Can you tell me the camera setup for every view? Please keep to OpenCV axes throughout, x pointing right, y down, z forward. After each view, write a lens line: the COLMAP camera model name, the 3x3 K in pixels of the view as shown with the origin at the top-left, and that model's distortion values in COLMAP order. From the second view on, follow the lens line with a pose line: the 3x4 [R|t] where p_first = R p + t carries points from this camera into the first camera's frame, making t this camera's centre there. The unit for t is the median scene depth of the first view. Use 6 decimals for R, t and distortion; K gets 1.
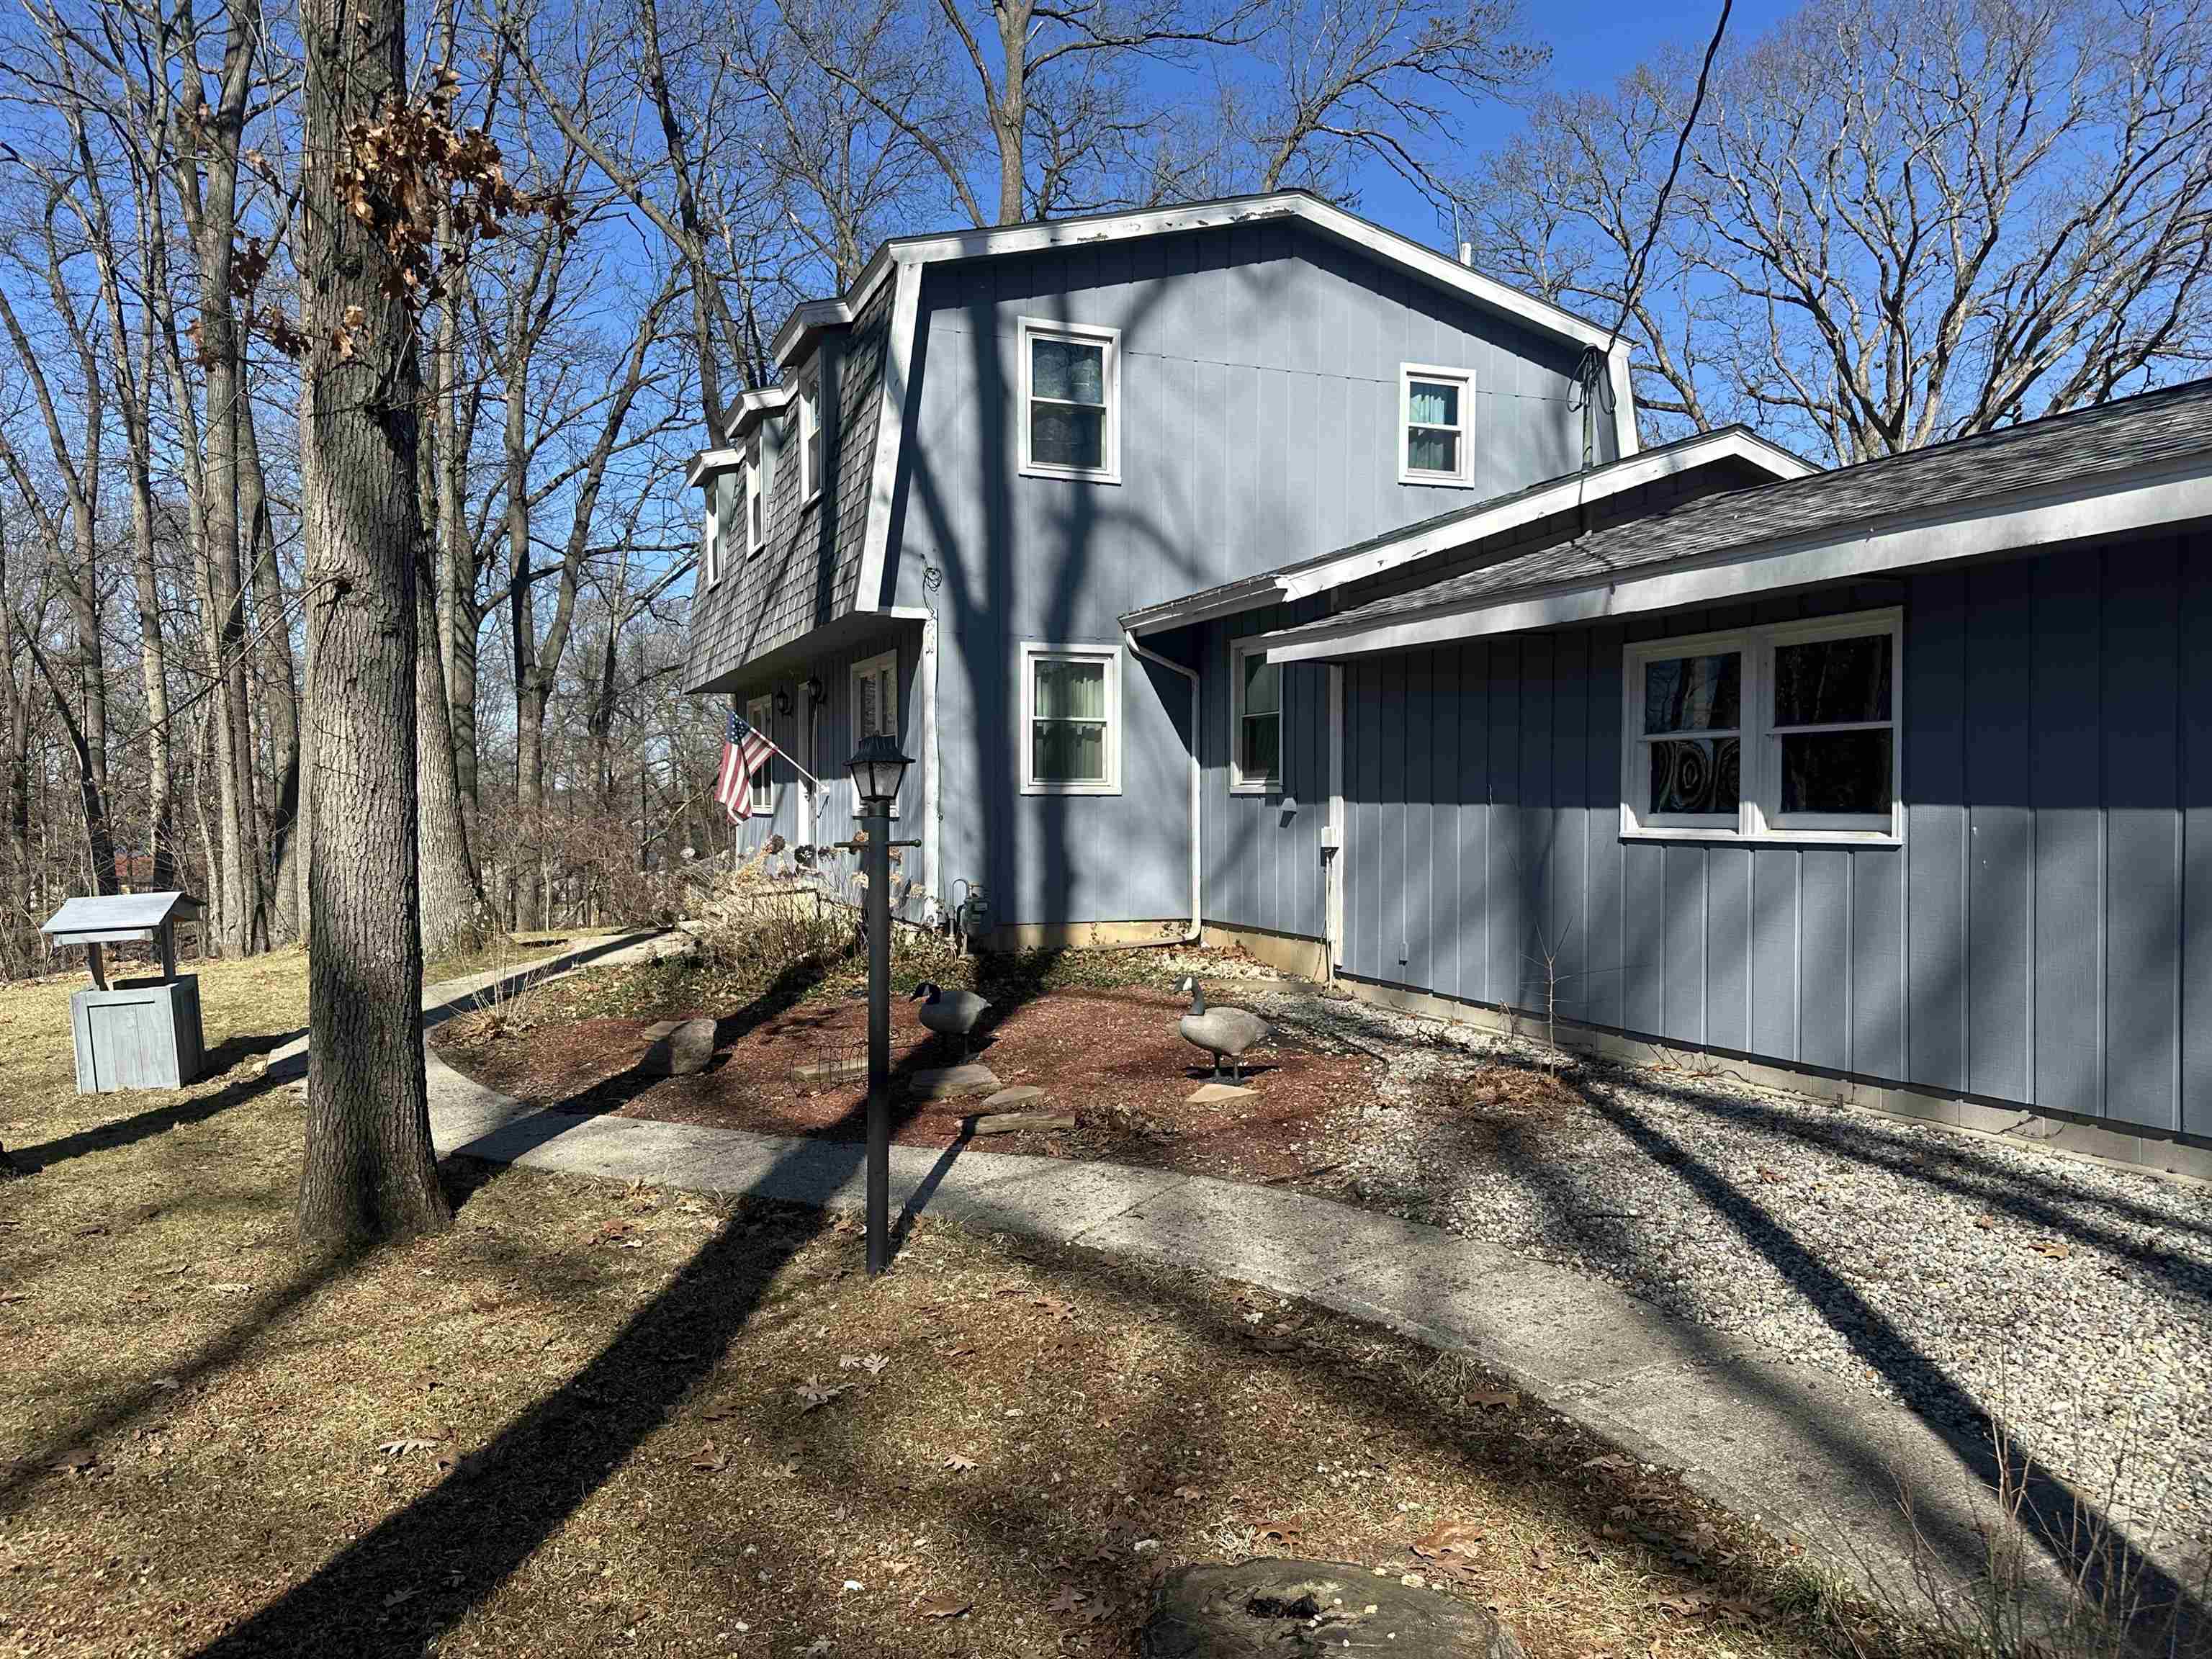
lens RADIAL K [[1560.0, 0, 1131.2], [0, 1560.0, 826.2], [0, 0, 1]] dist [0.105530, -0.134920]
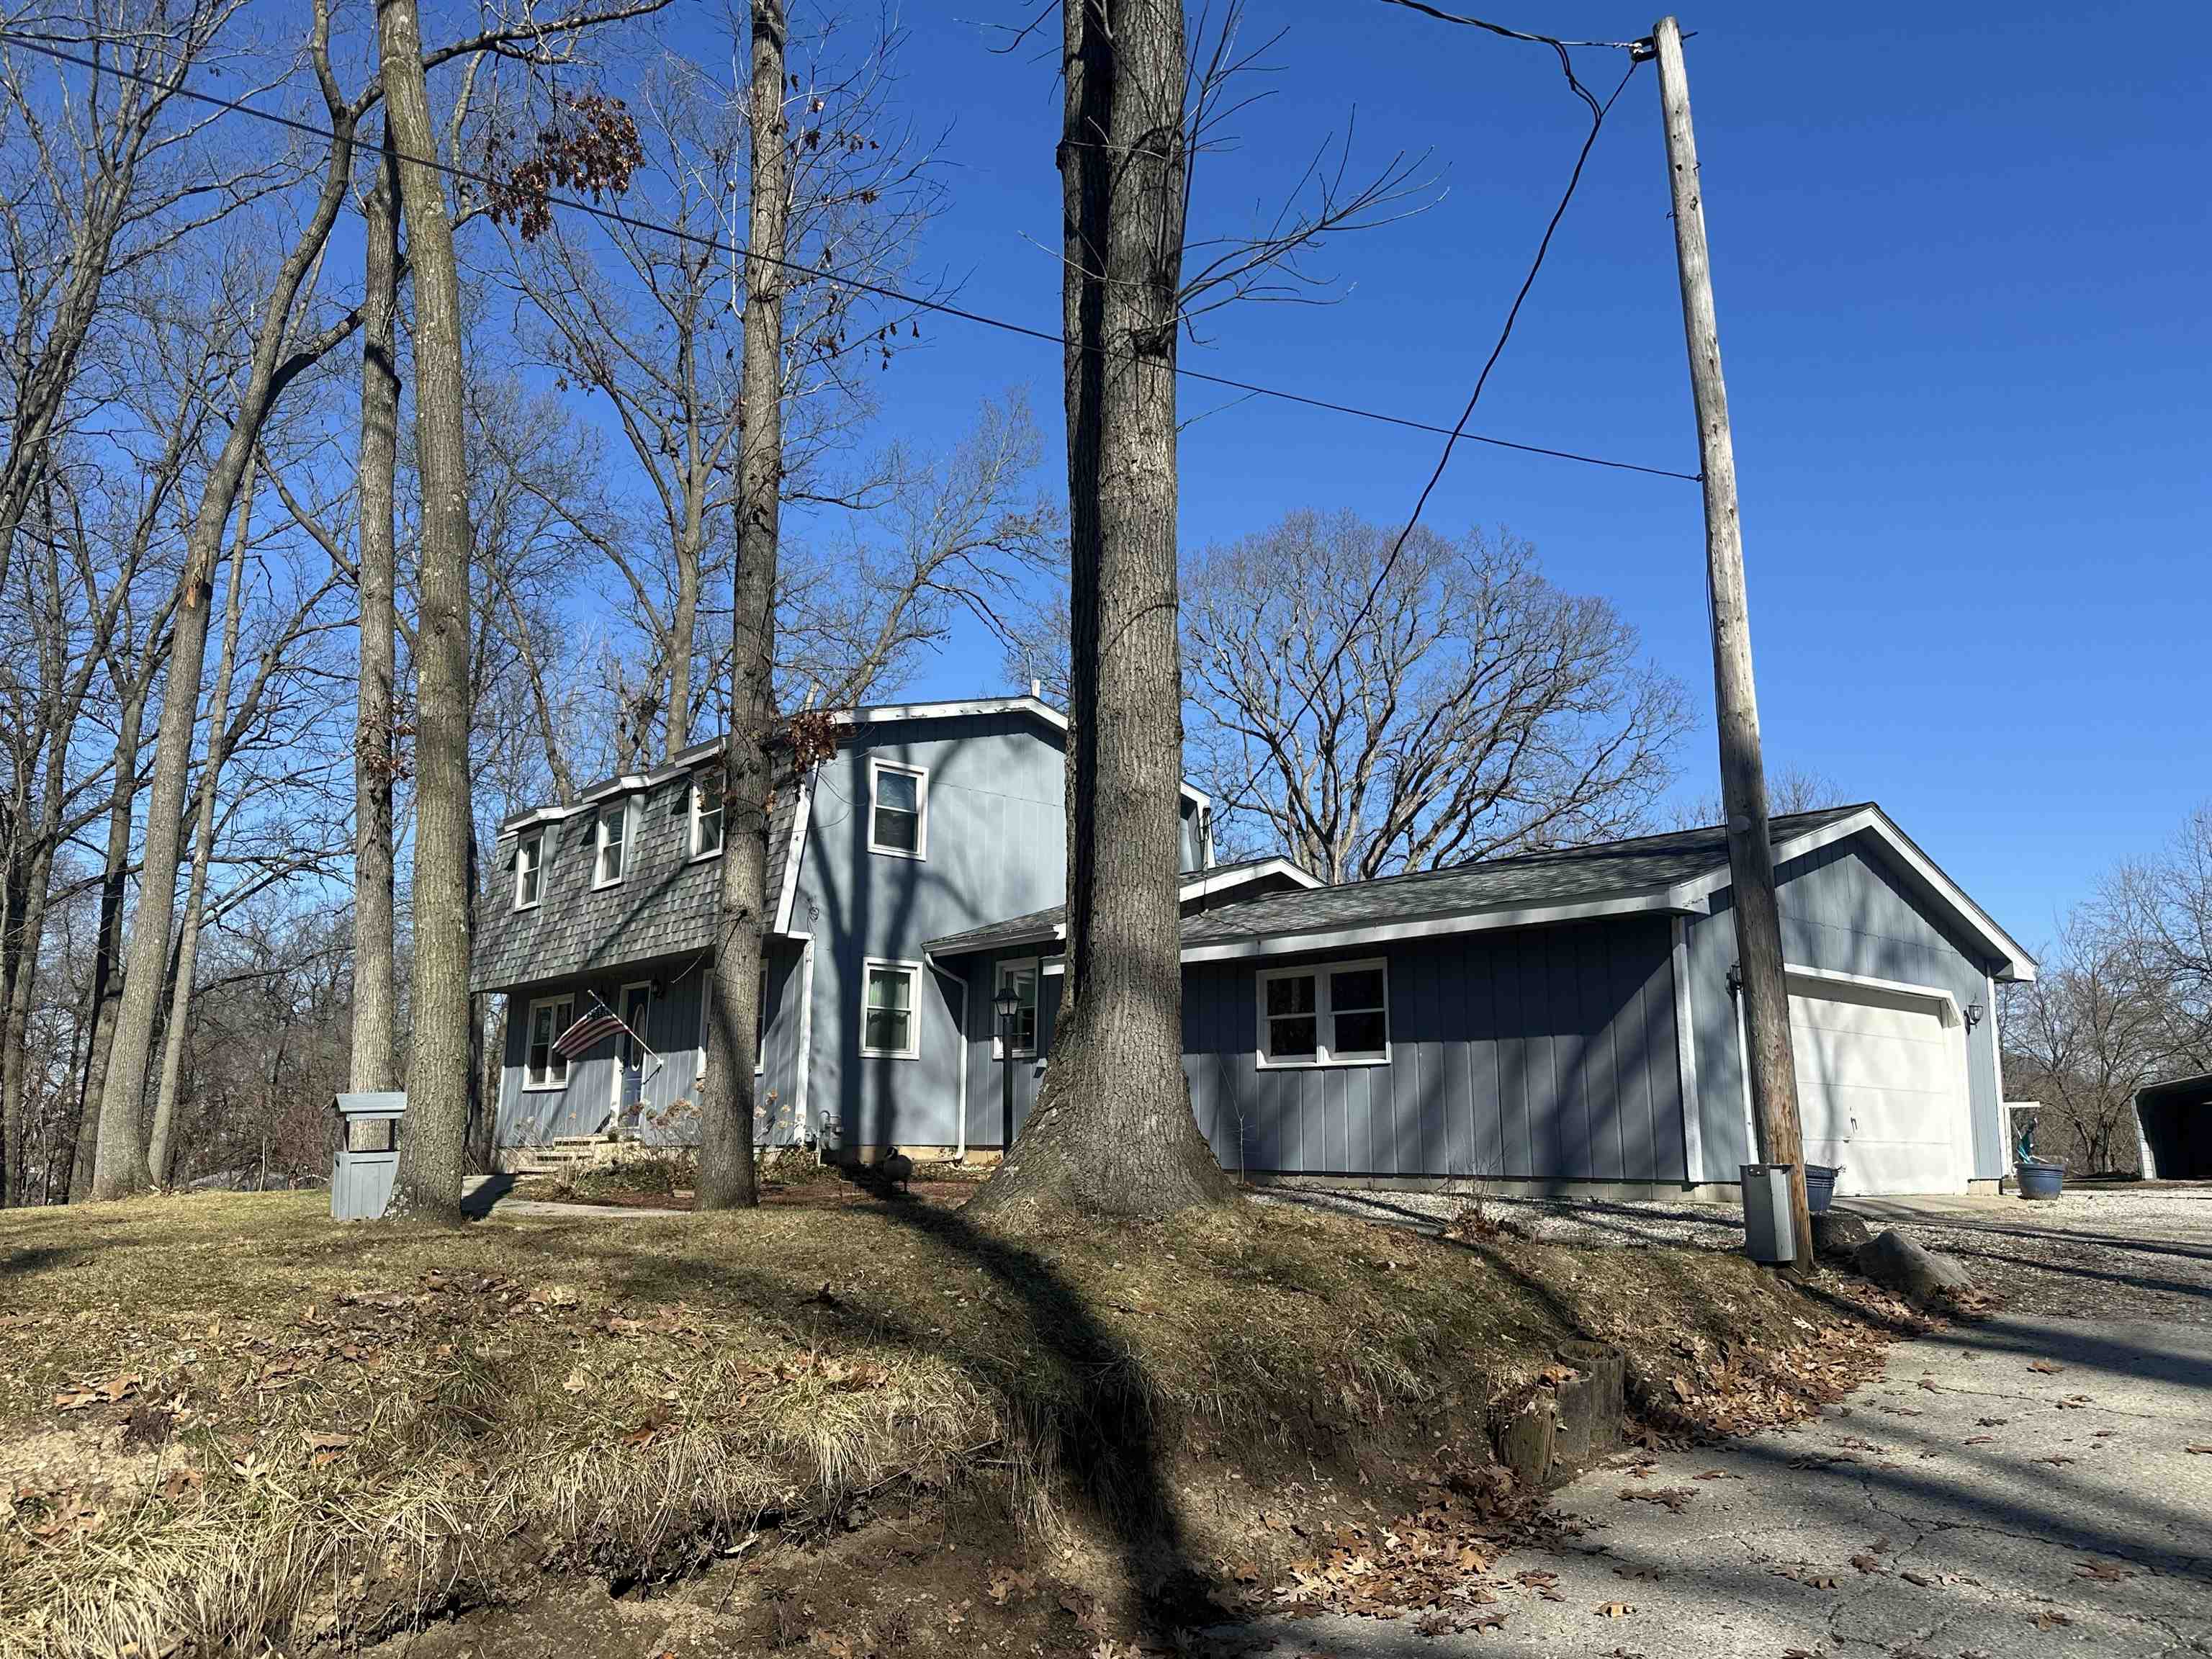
lens RADIAL K [[1560.0, 0, 1131.2], [0, 1560.0, 826.2], [0, 0, 1]] dist [0.105530, -0.134920]
pose [[0.945936, 0.073059, 0.316019, -0.311746], [-0.002640, 0.976004, -0.217737, 0.090168], [-0.324343, 0.205131, 0.923430, -0.529879]]
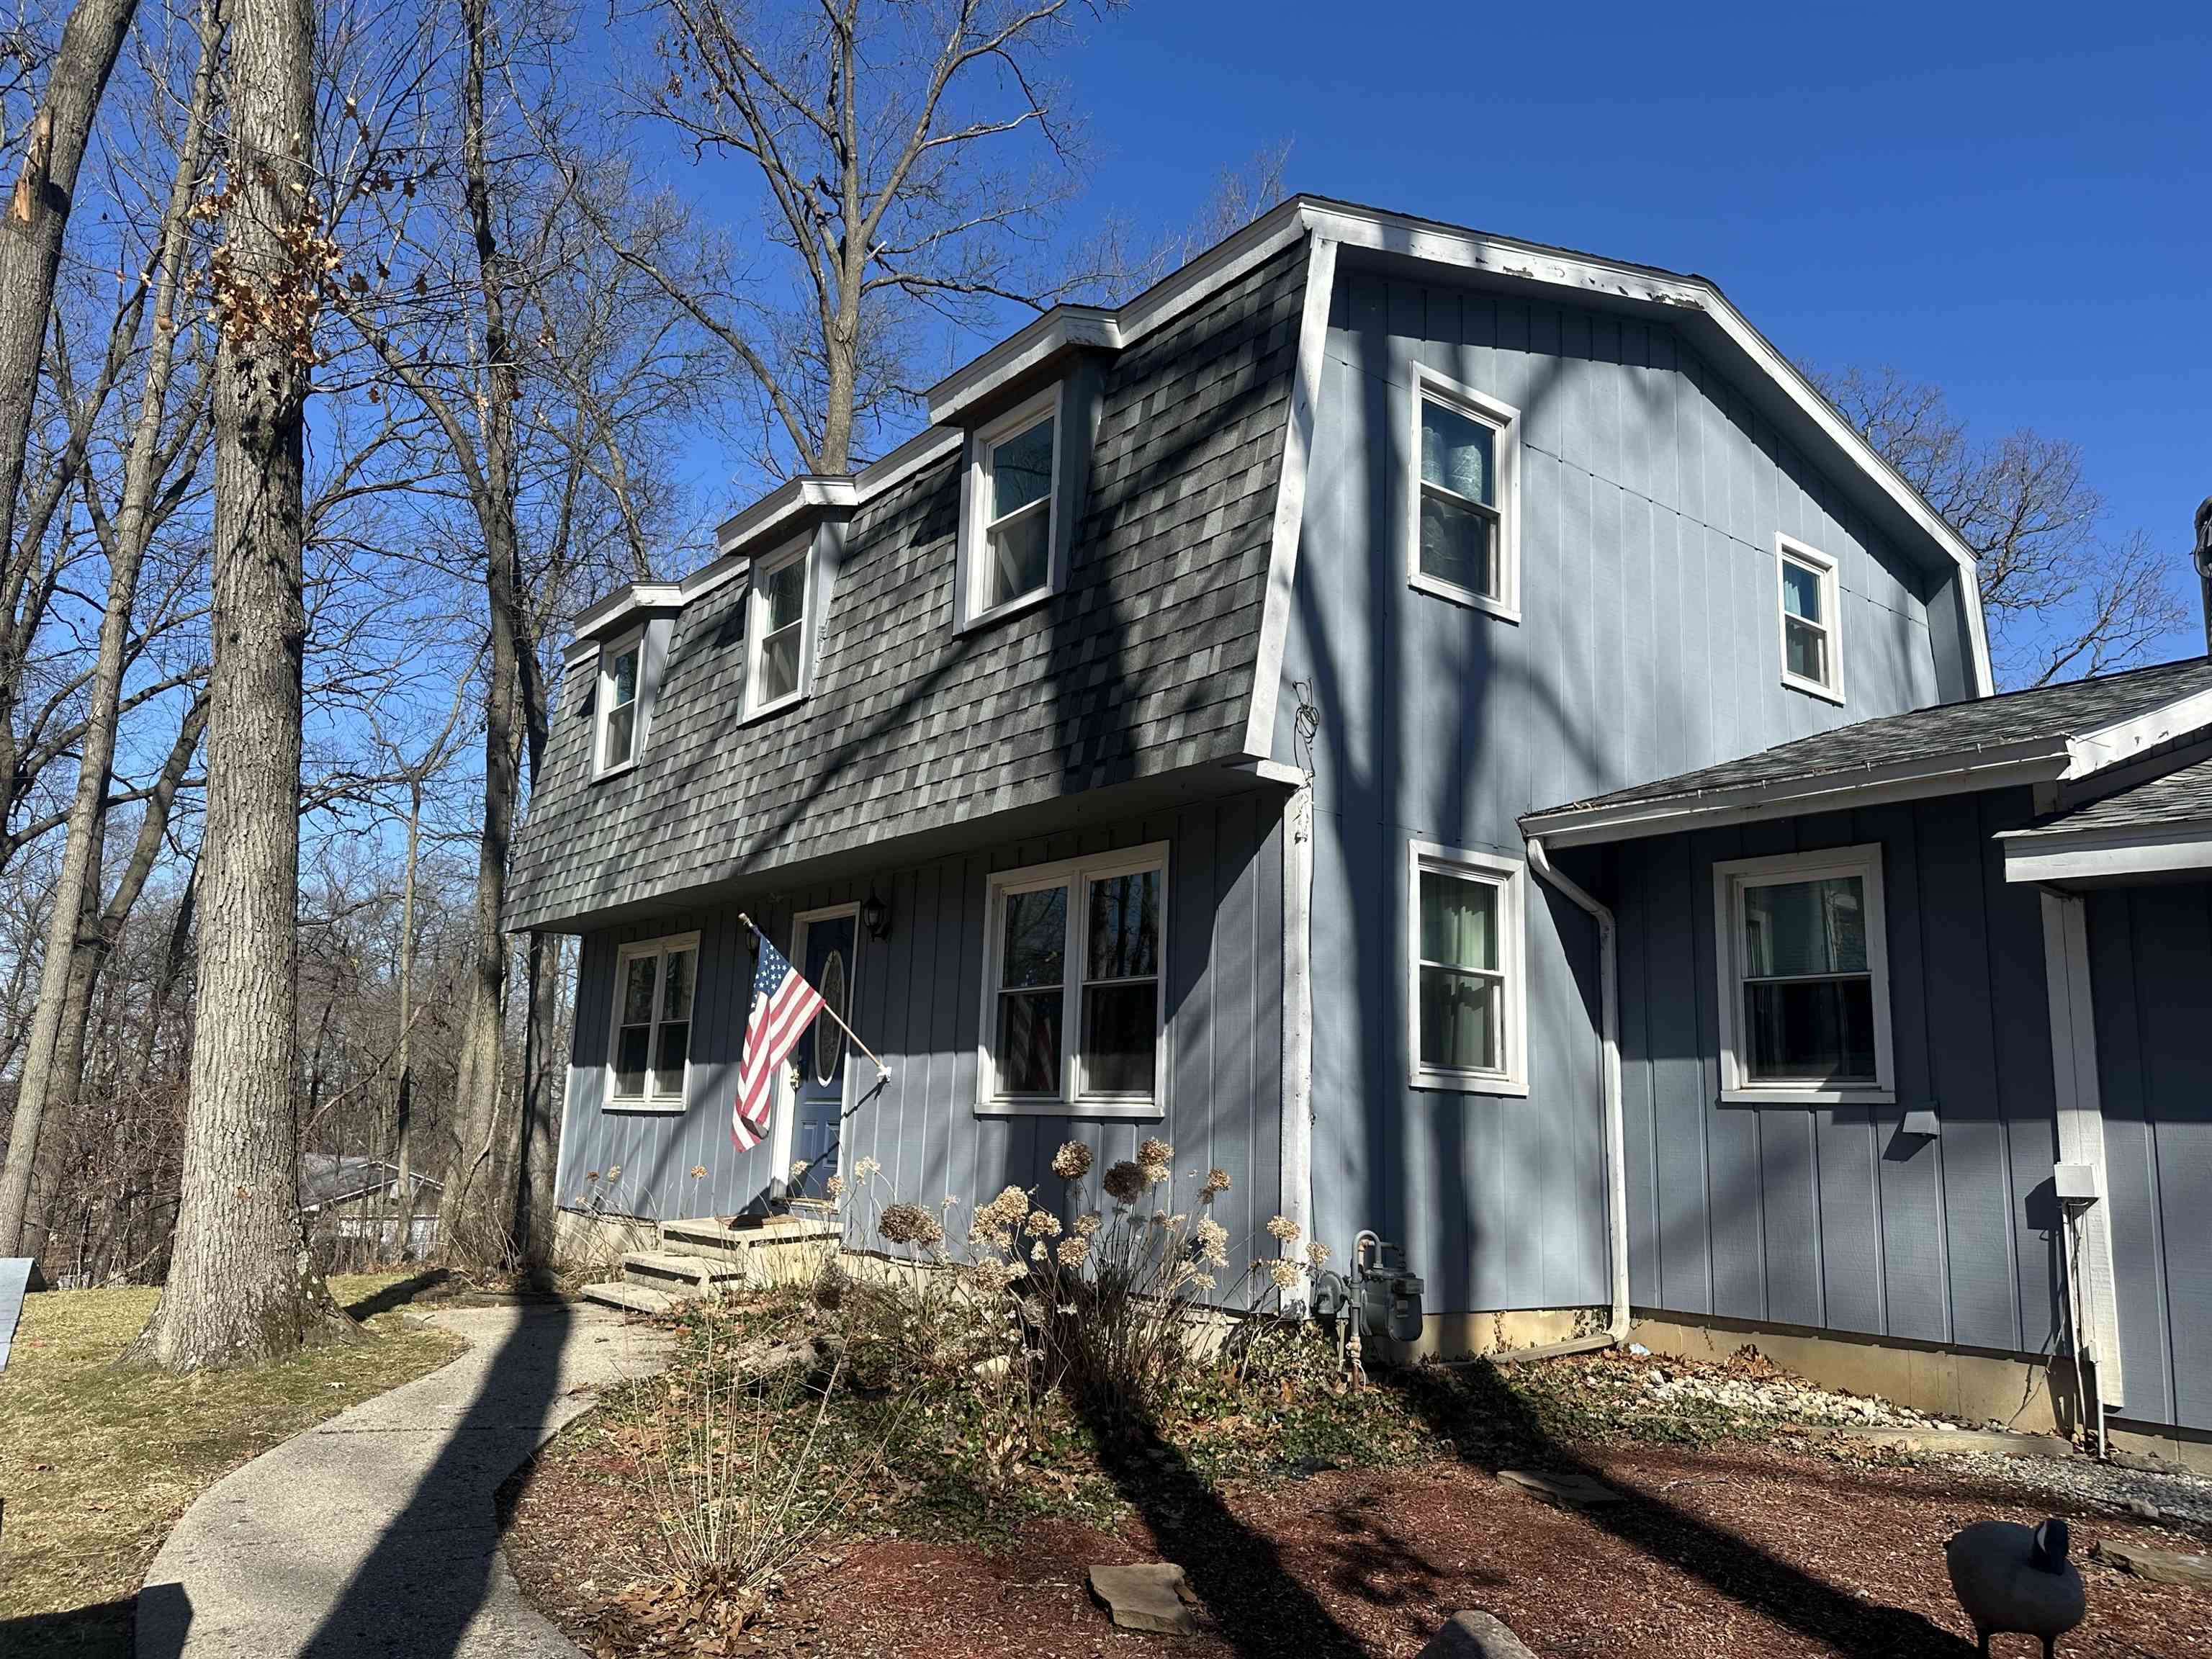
lens RADIAL K [[1573.8, 0, 1106.0], [0, 1573.8, 829.5], [0, 0, 1]] dist [0.106994, -0.144418]
pose [[0.964458, 0.086095, 0.249817, -0.337948], [-0.033341, 0.977524, -0.208170, 0.013557], [-0.262124, 0.192442, 0.945652, 0.425026]]
